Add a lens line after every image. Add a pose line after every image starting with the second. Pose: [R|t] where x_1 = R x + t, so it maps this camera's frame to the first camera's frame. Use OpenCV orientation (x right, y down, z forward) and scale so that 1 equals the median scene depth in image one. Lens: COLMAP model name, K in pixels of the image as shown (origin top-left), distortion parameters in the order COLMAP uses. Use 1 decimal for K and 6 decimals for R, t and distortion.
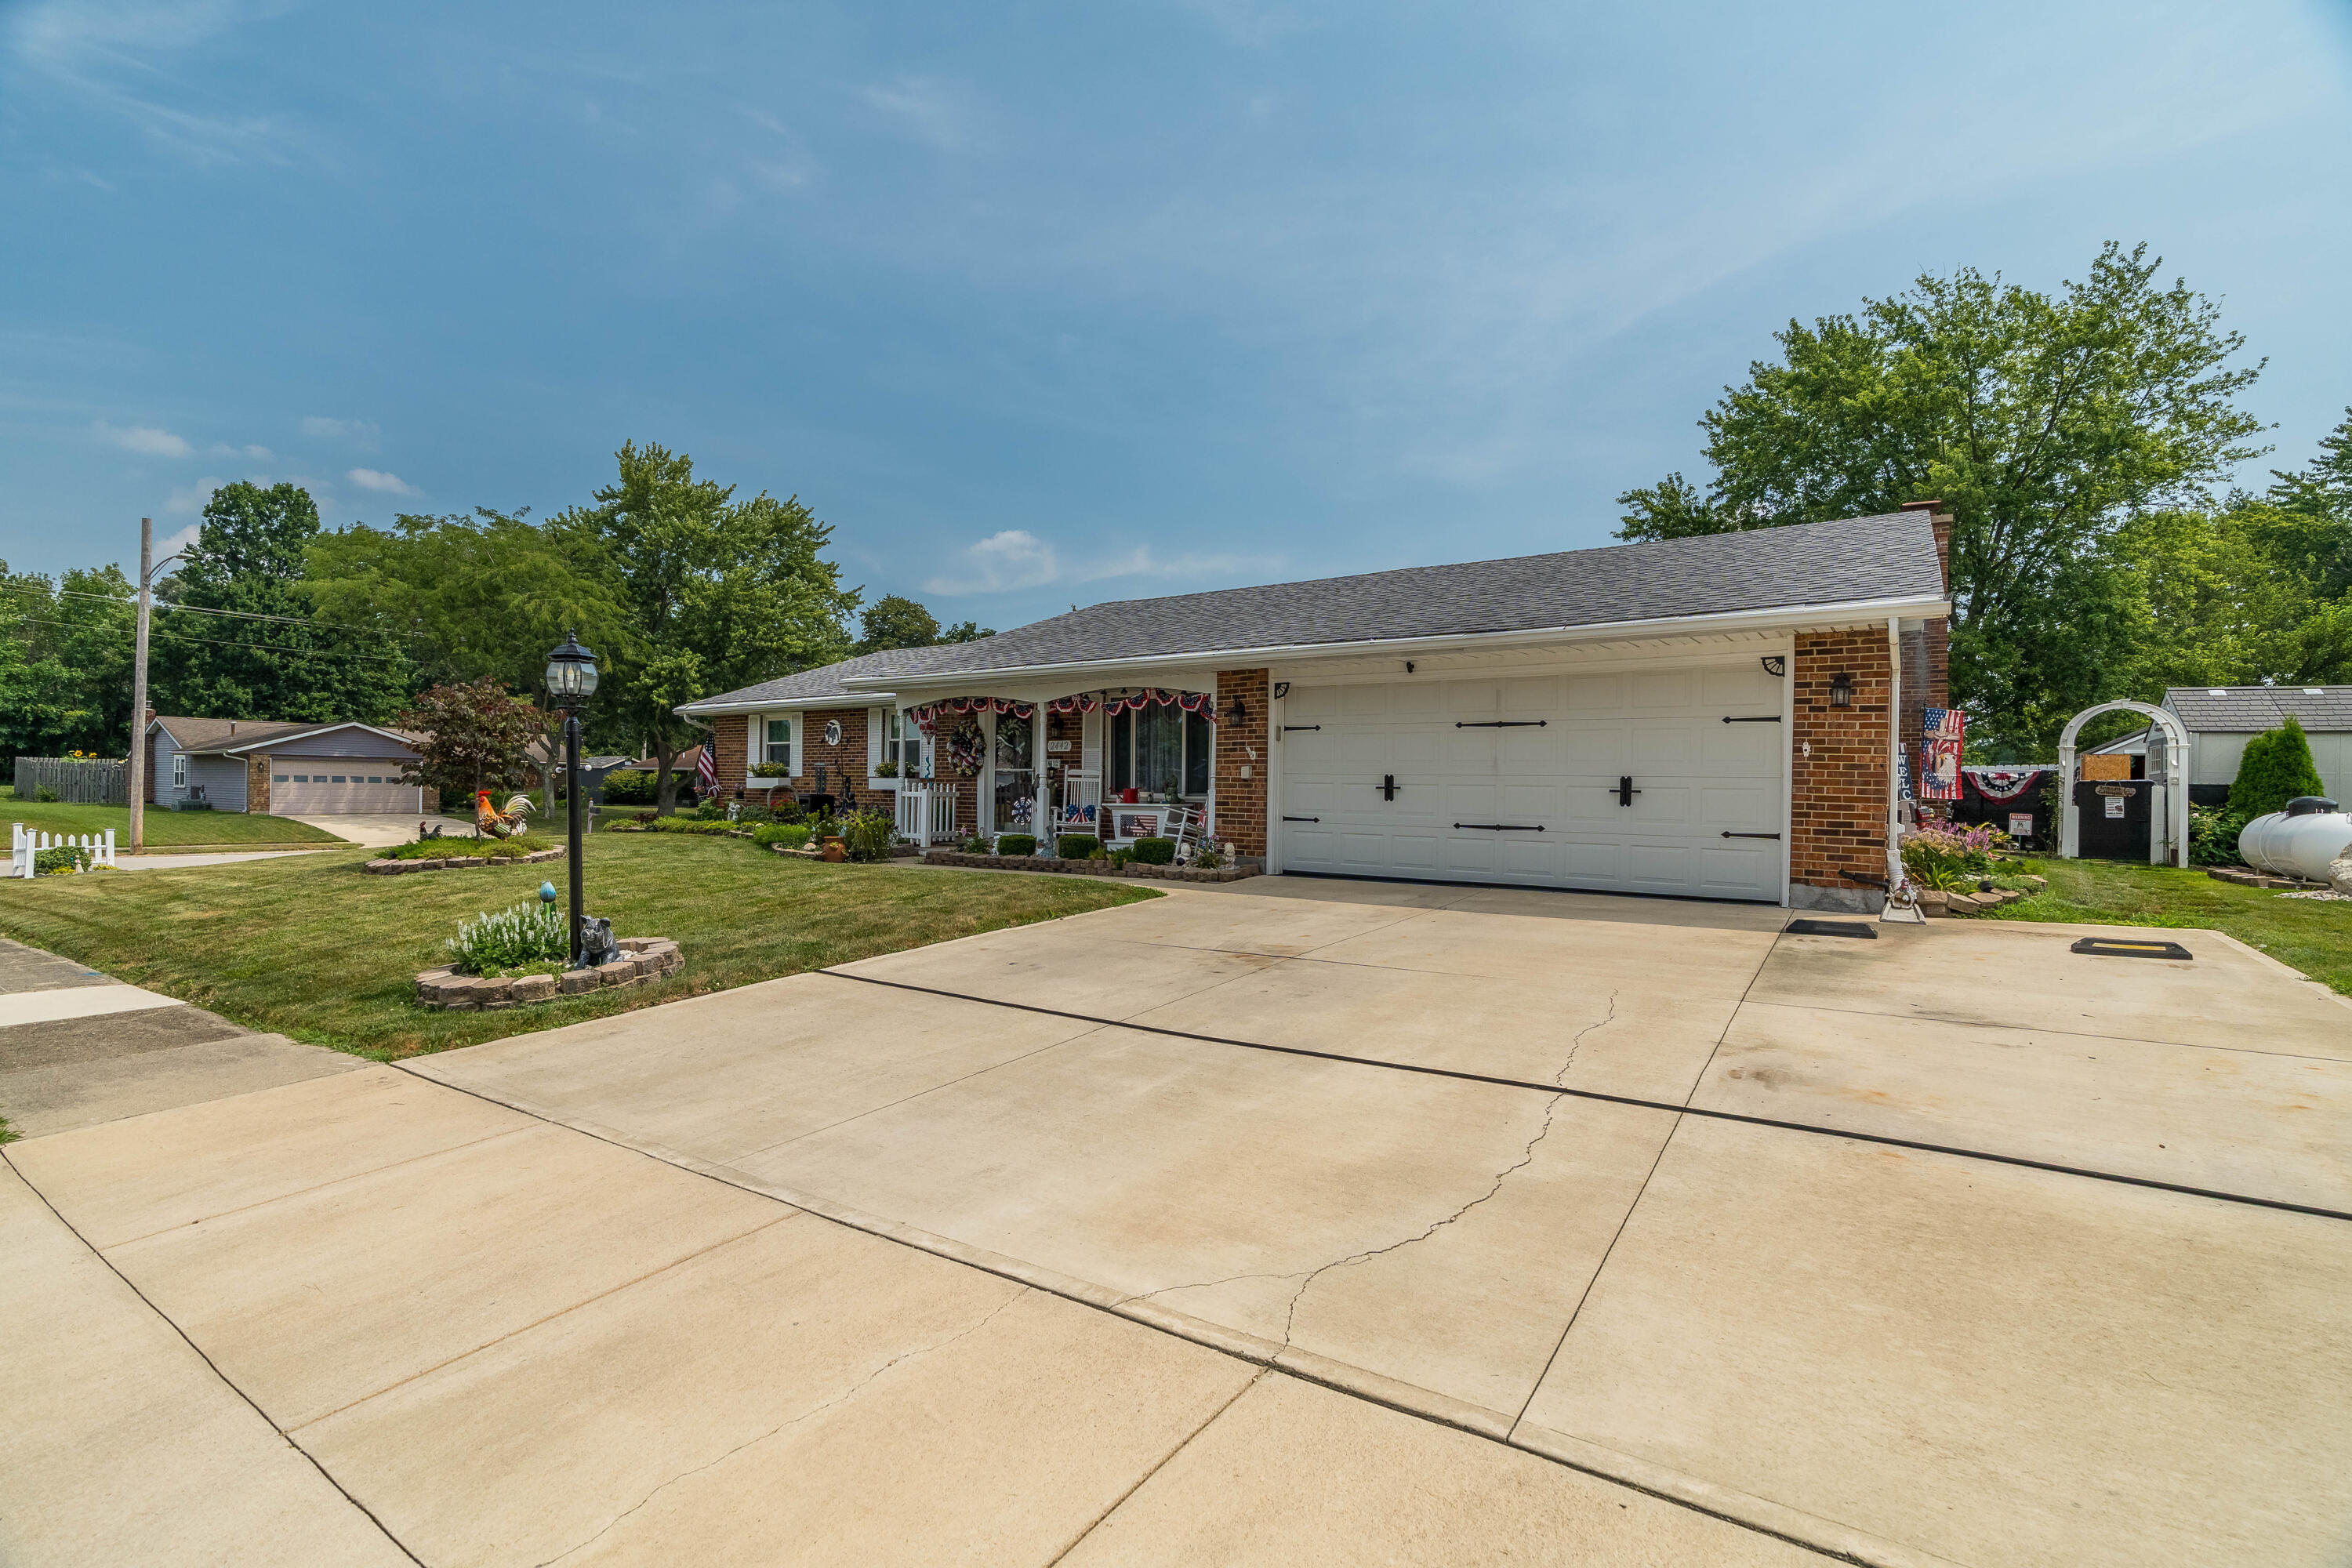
lens RADIAL K [[1073.1, 0, 1166.4], [0, 1073.1, 781.3], [0, 0, 1]] dist [-0.013361, 0.001185]
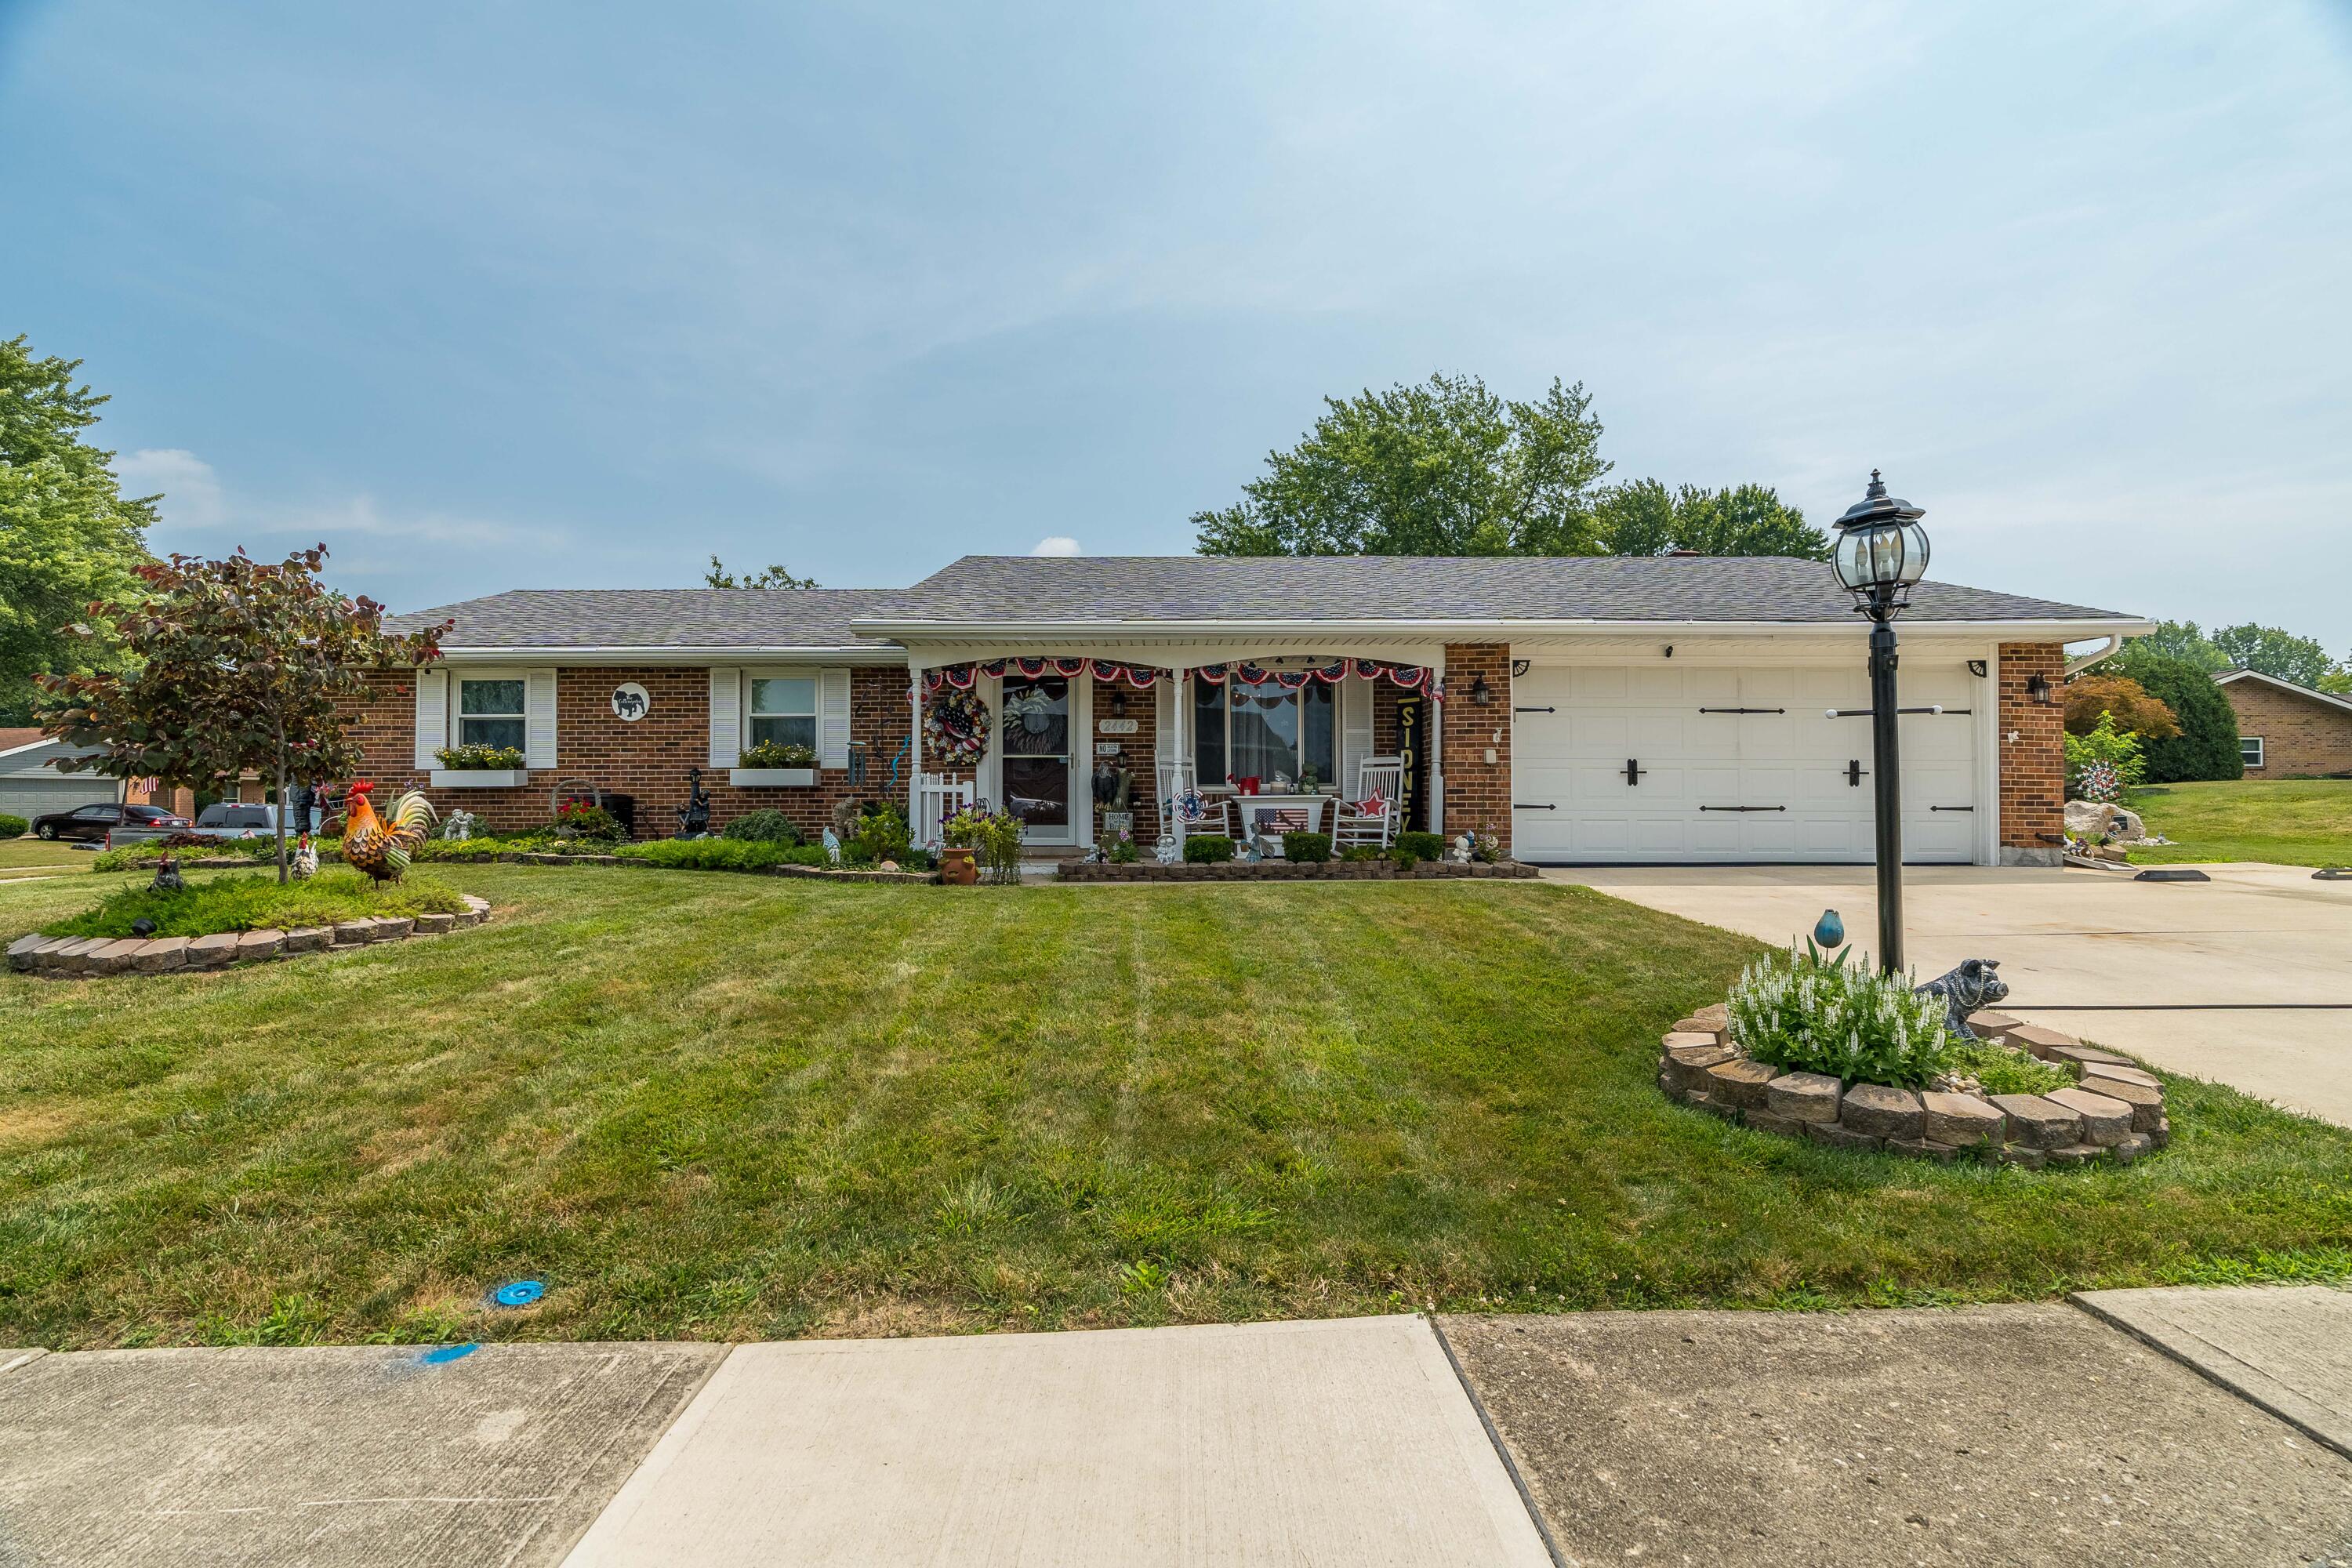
lens RADIAL K [[1073.1, 0, 1173.4], [0, 1073.1, 774.2], [0, 0, 1]] dist [-0.013361, 0.001185]
pose [[0.812194, 0.000139, 0.583387, -0.524494], [0.007094, 0.999924, -0.010115, 0.010916], [-0.583344, 0.012354, 0.812131, 0.327795]]
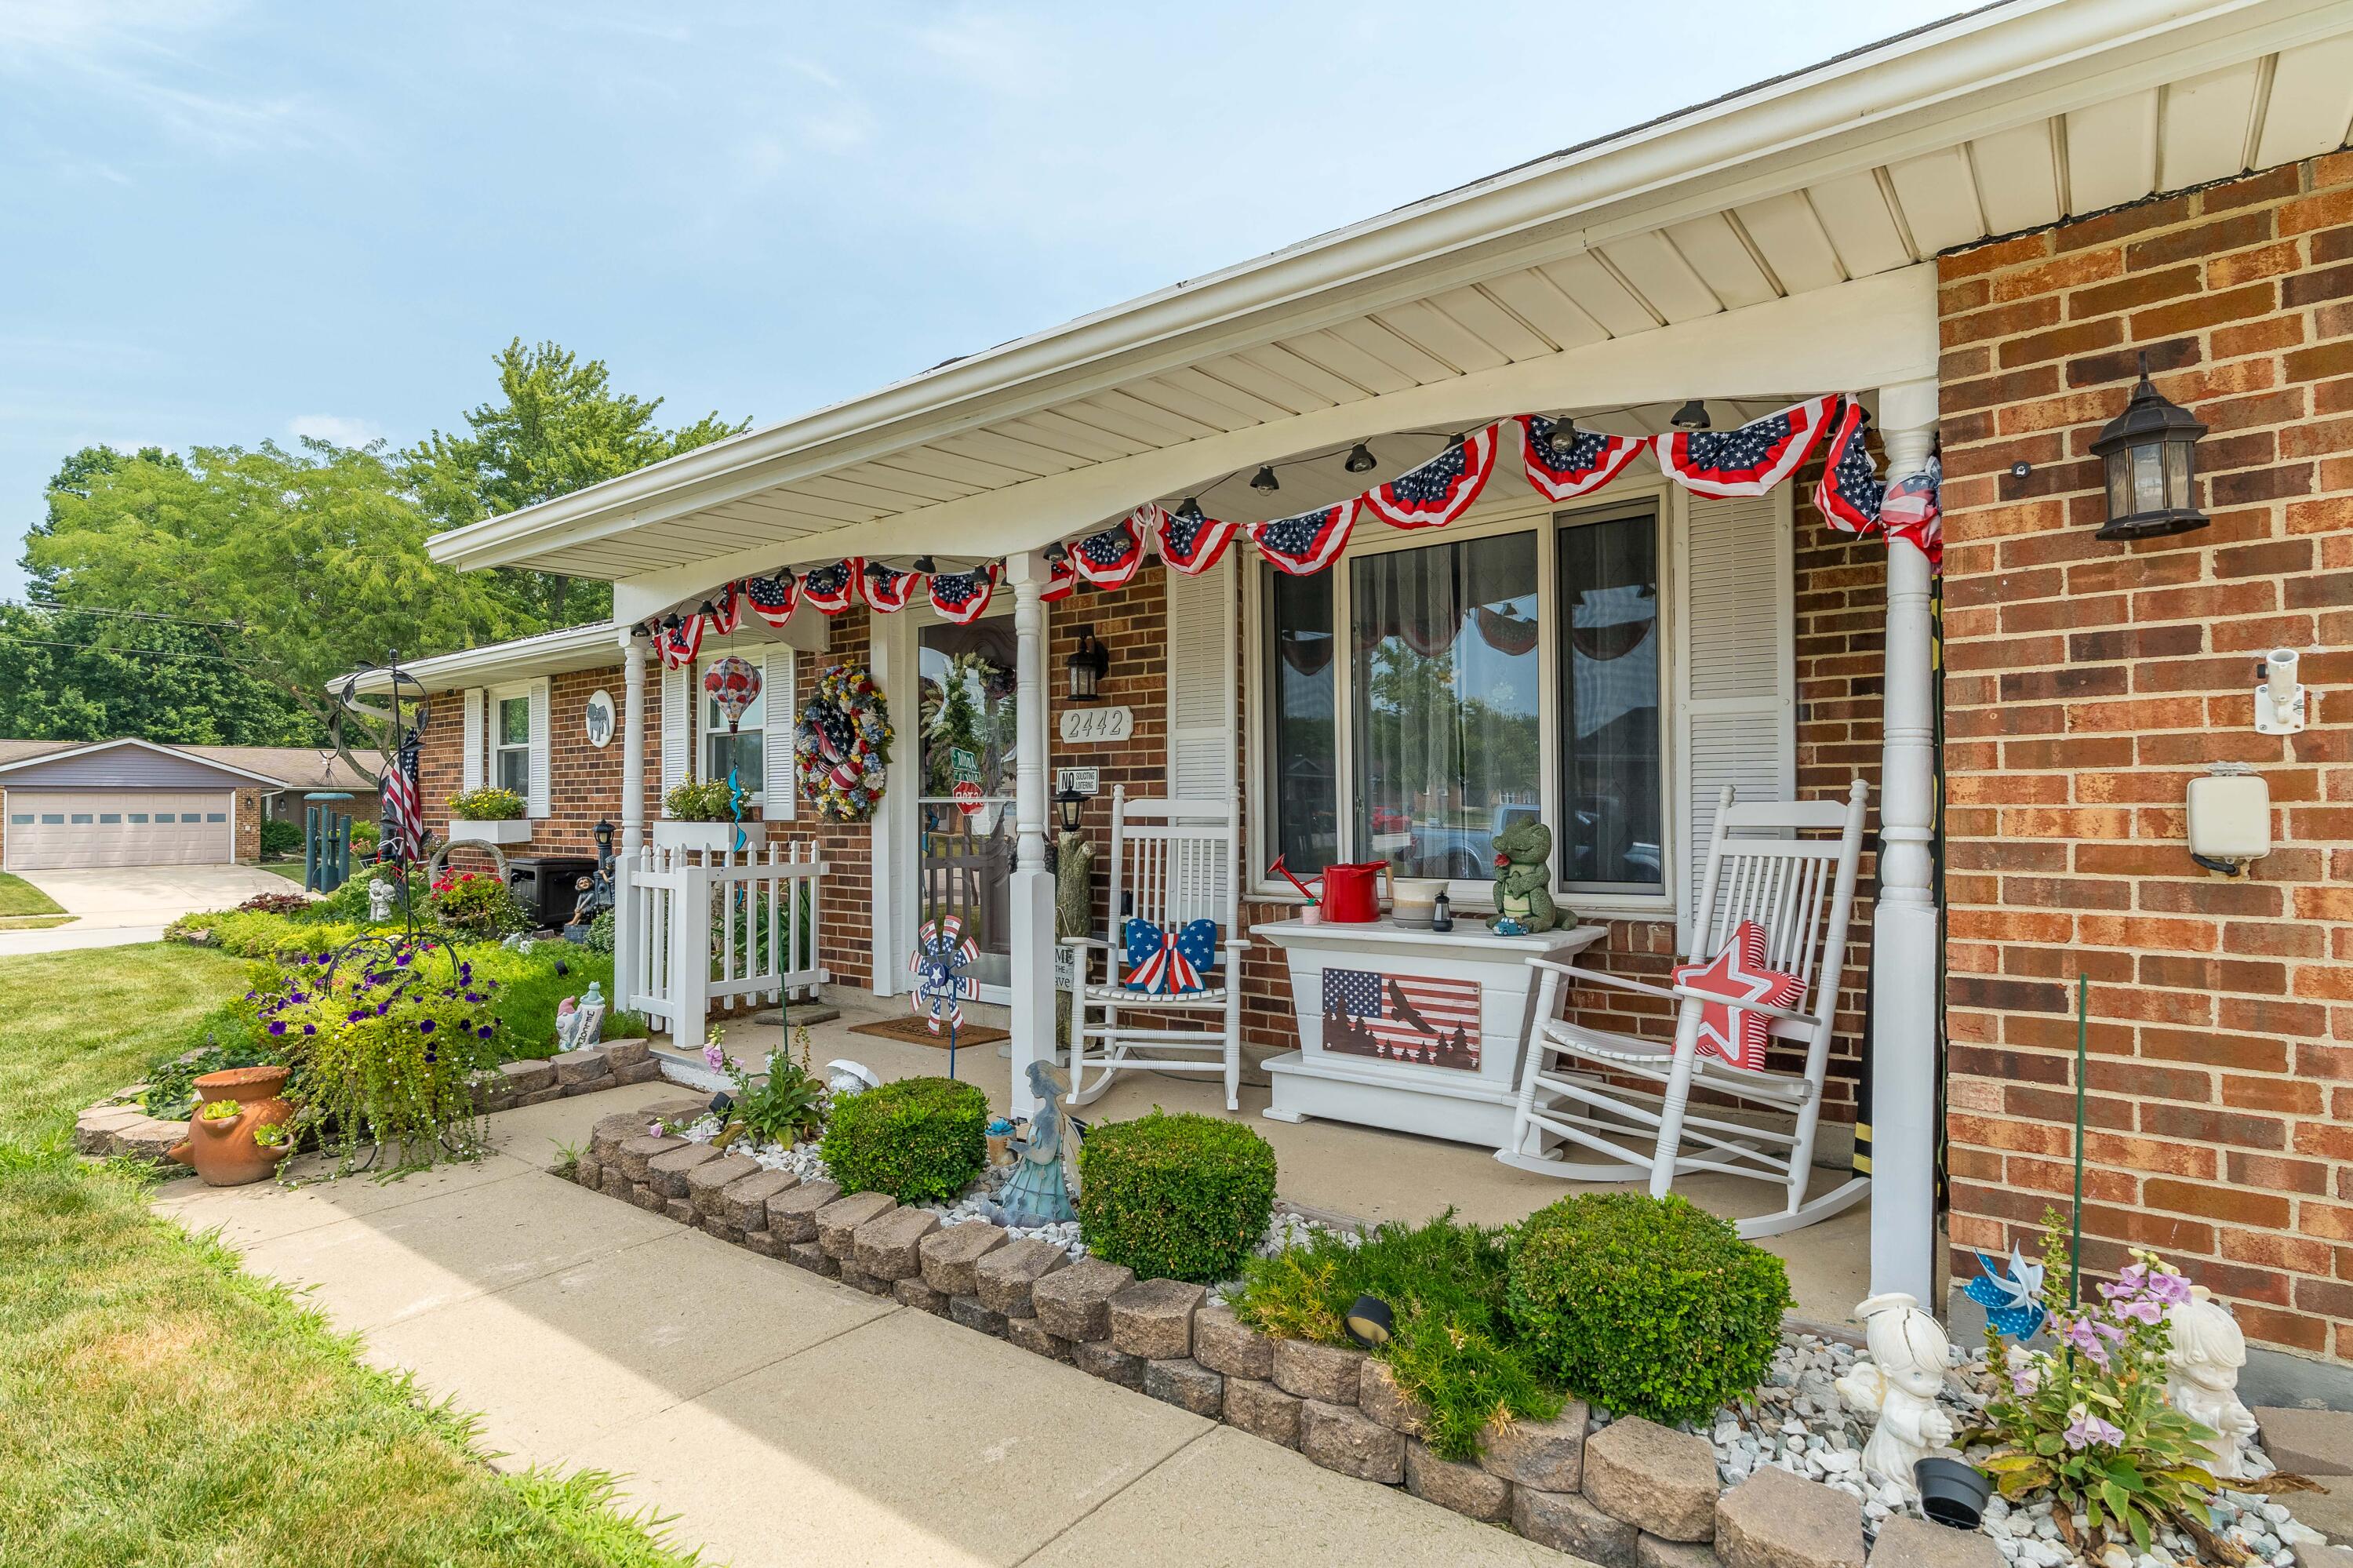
lens RADIAL K [[1212.9, 0, 1163.7], [0, 1212.9, 784.4], [0, 0, 1]] dist [-0.004551, -0.000295]
pose [[0.997861, -0.017324, -0.063037, -0.056331], [0.016635, 0.999796, -0.011443, -0.010504], [0.063222, 0.010370, 0.997946, 0.632473]]
